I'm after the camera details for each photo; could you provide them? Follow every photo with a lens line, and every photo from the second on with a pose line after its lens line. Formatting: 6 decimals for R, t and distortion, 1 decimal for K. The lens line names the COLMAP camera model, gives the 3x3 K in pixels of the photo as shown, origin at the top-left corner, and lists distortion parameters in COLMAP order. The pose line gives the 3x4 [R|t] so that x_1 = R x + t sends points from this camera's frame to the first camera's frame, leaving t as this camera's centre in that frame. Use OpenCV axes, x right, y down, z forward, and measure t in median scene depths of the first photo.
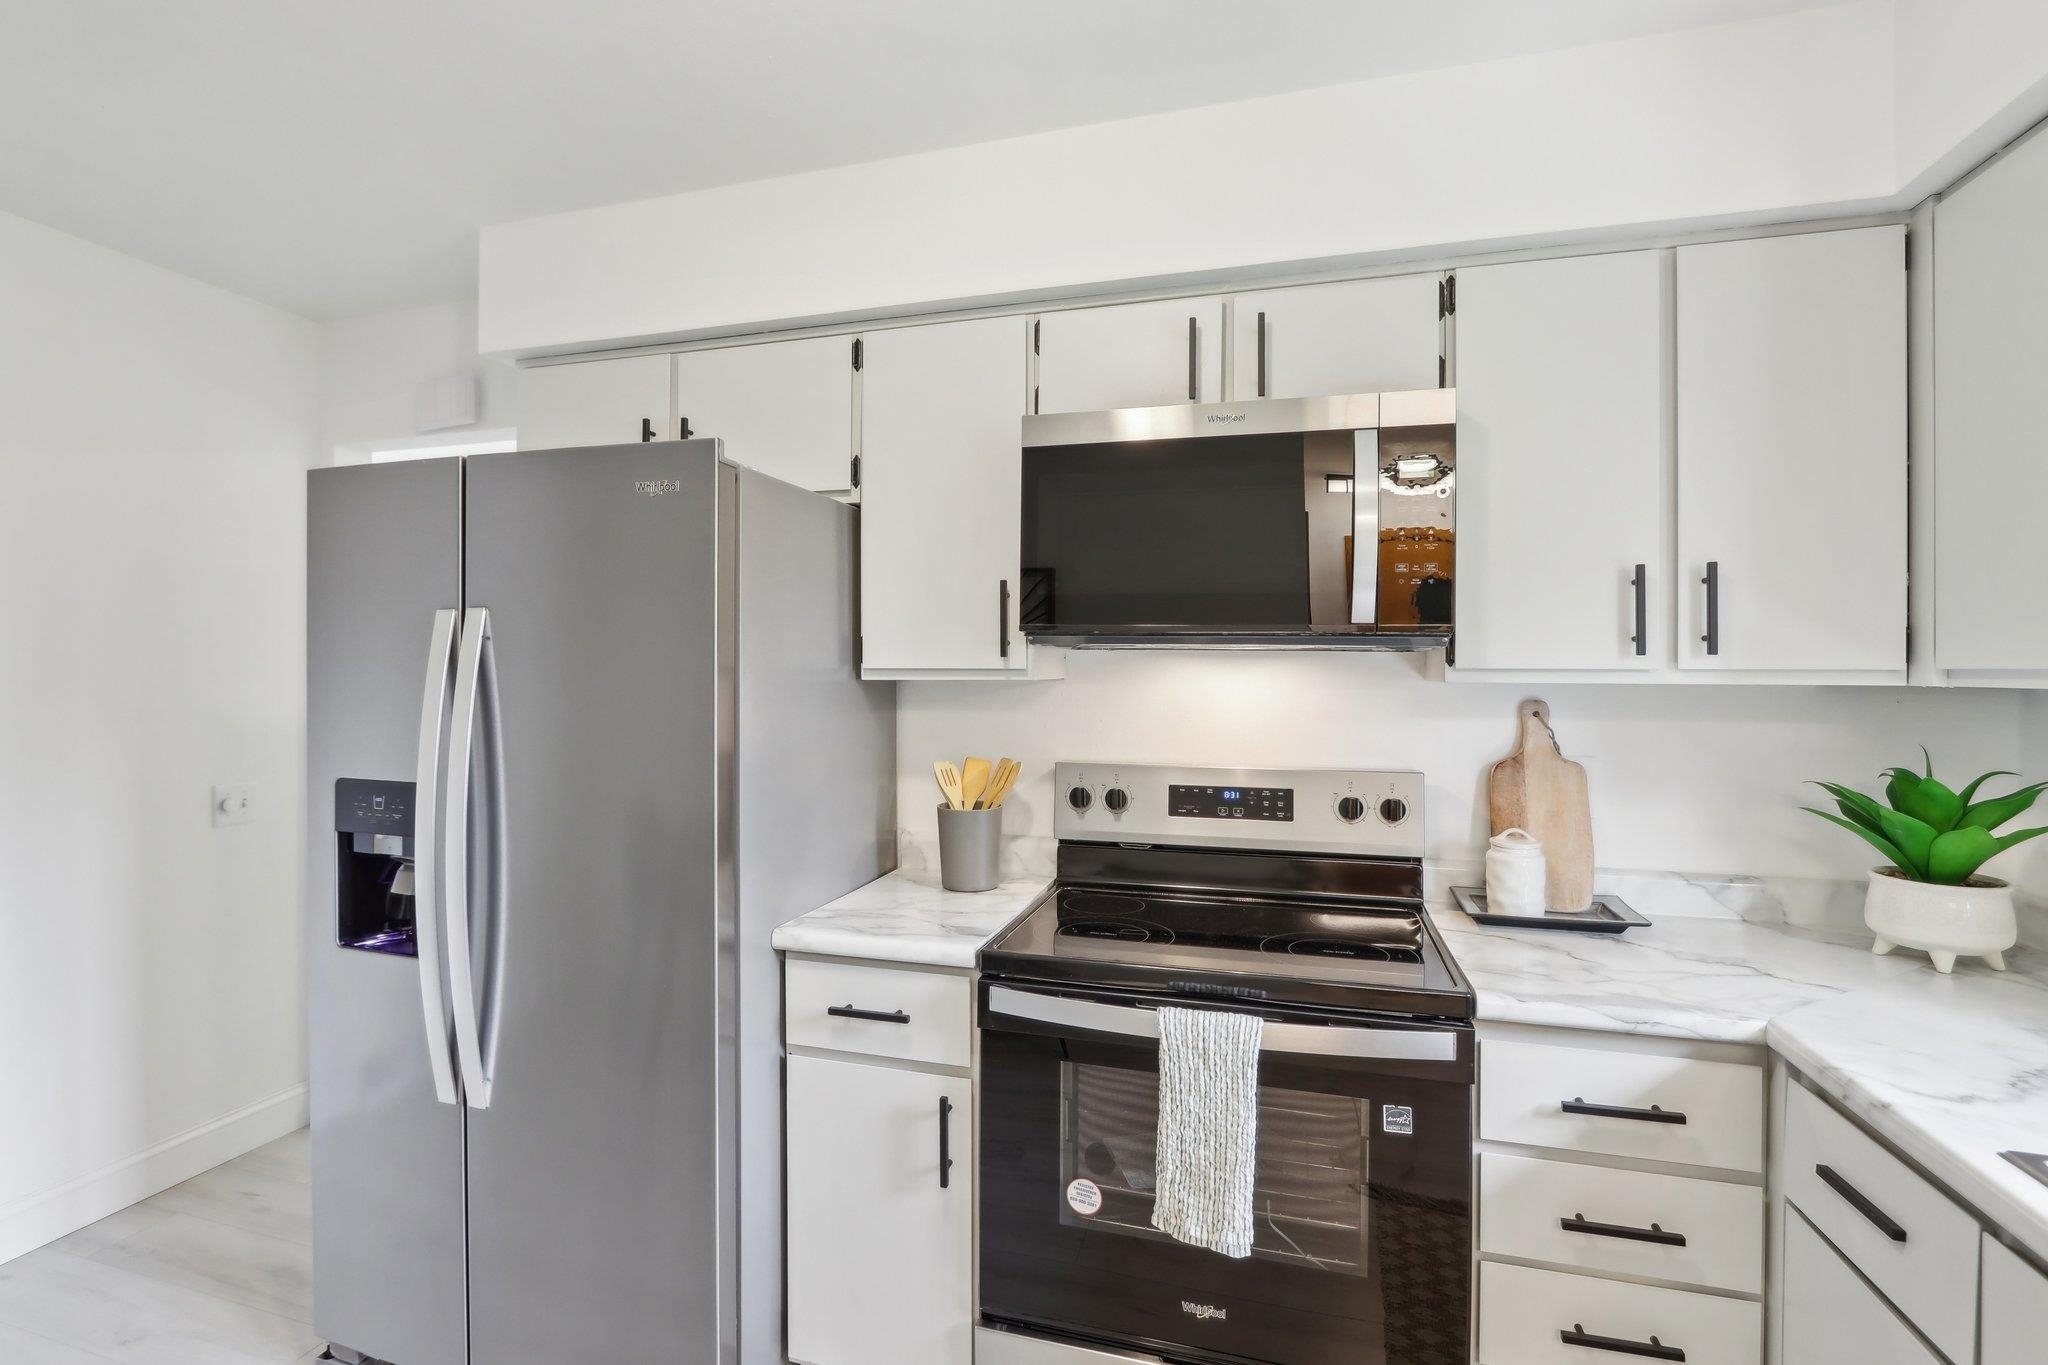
lens RADIAL K [[968.7, 0, 992.3], [0, 968.7, 671.6], [0, 0, 1]] dist [-0.014532, 0.000304]
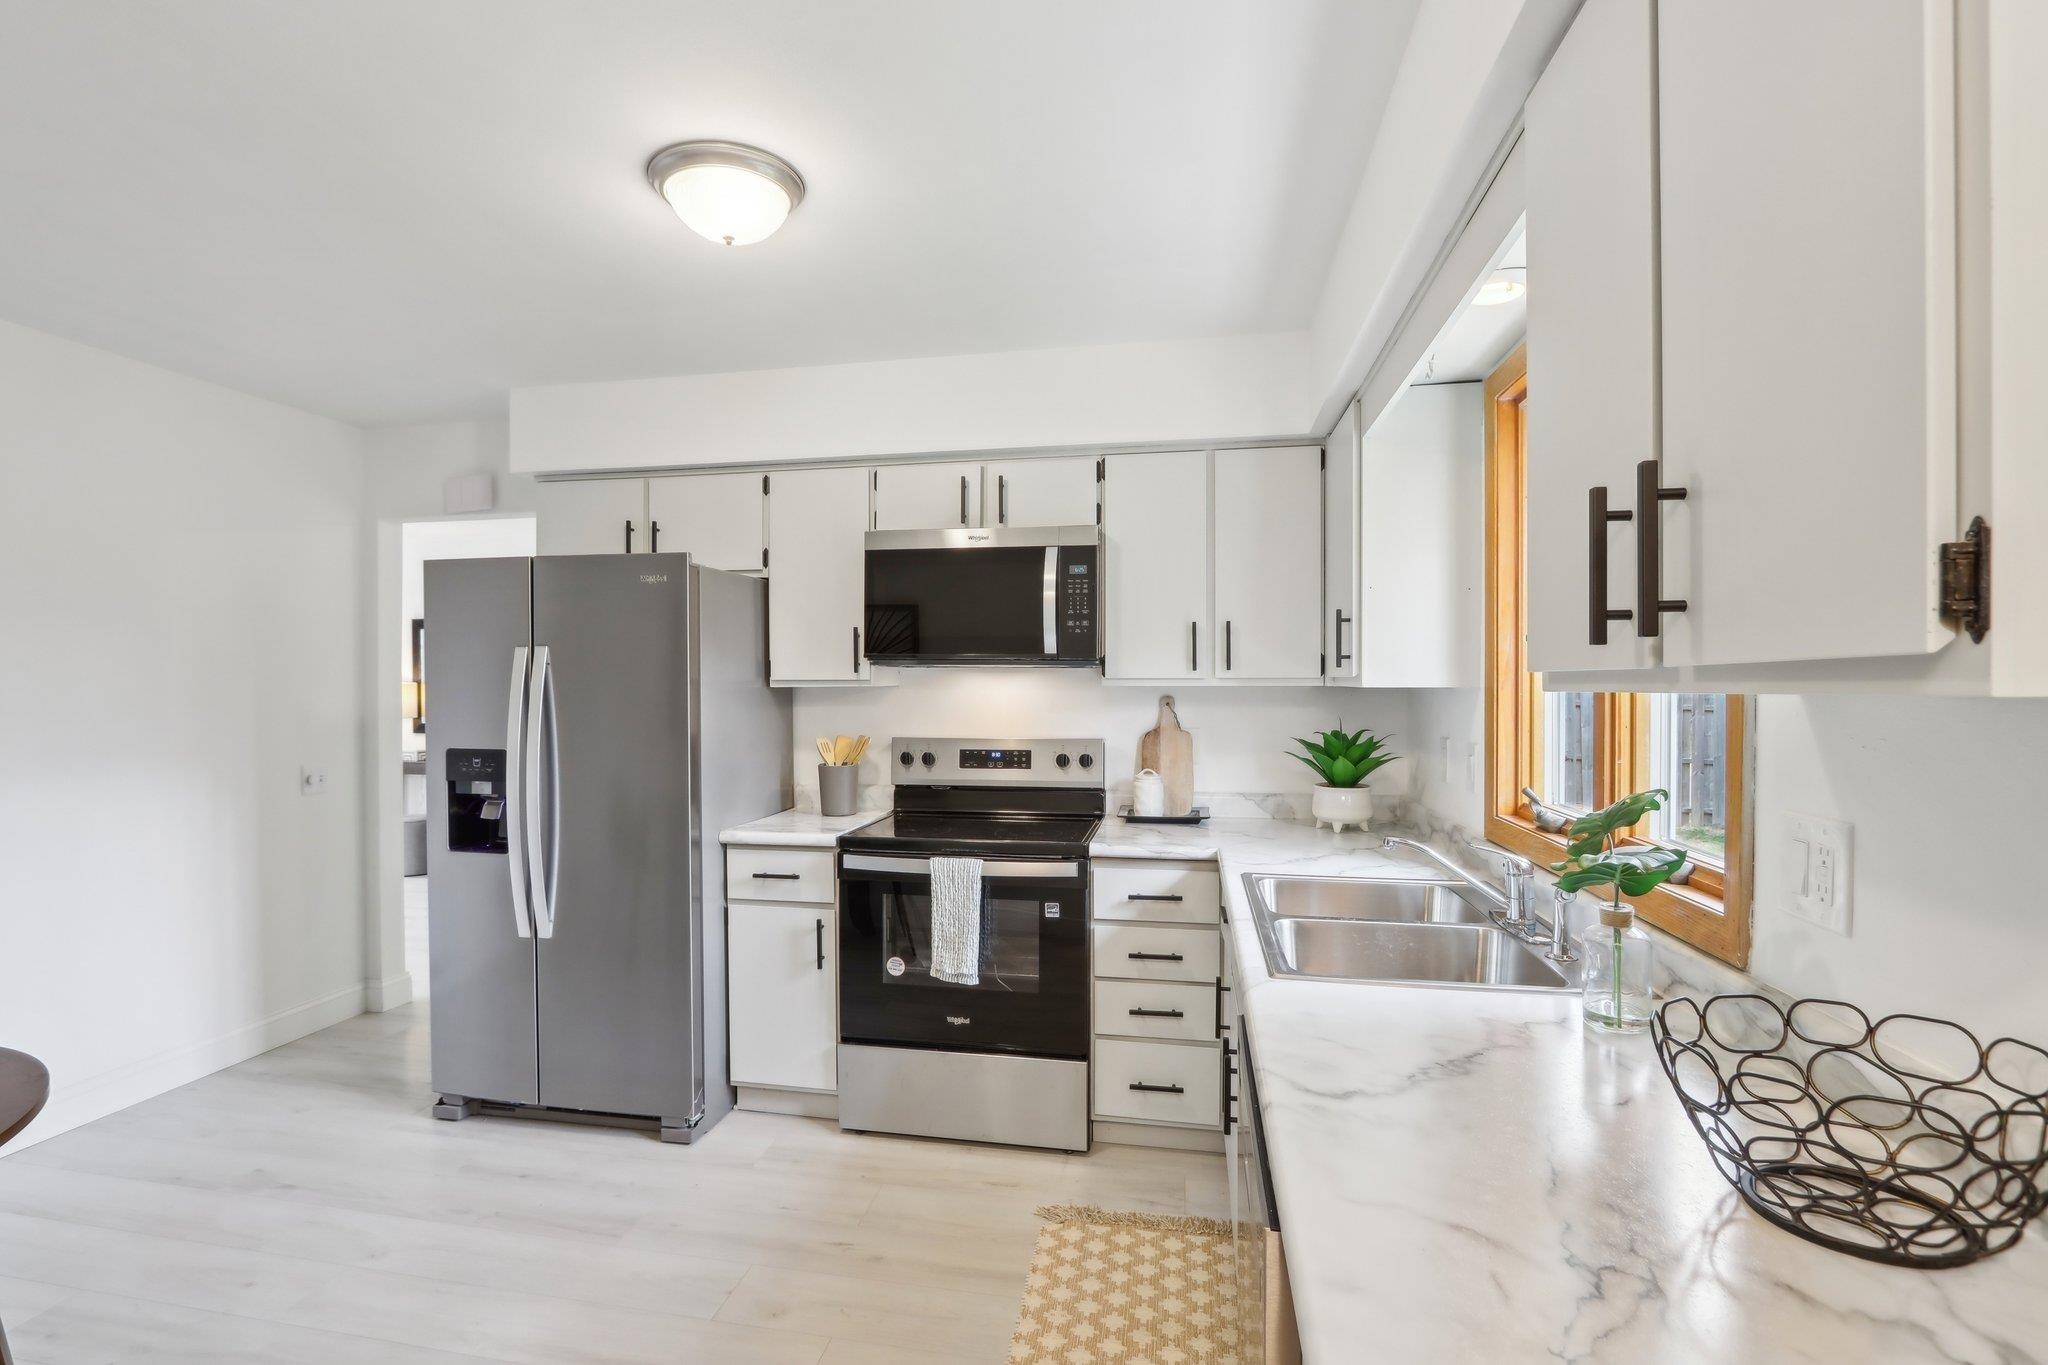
lens RADIAL K [[960.2, 0, 994.6], [0, 960.2, 686.7], [0, 0, 1]] dist [-0.025220, 0.008897]
pose [[0.995081, -0.006604, 0.098840, 0.093792], [0.006058, 0.999965, 0.005816, 0.001201], [-0.098875, -0.005189, 0.995086, -0.739331]]
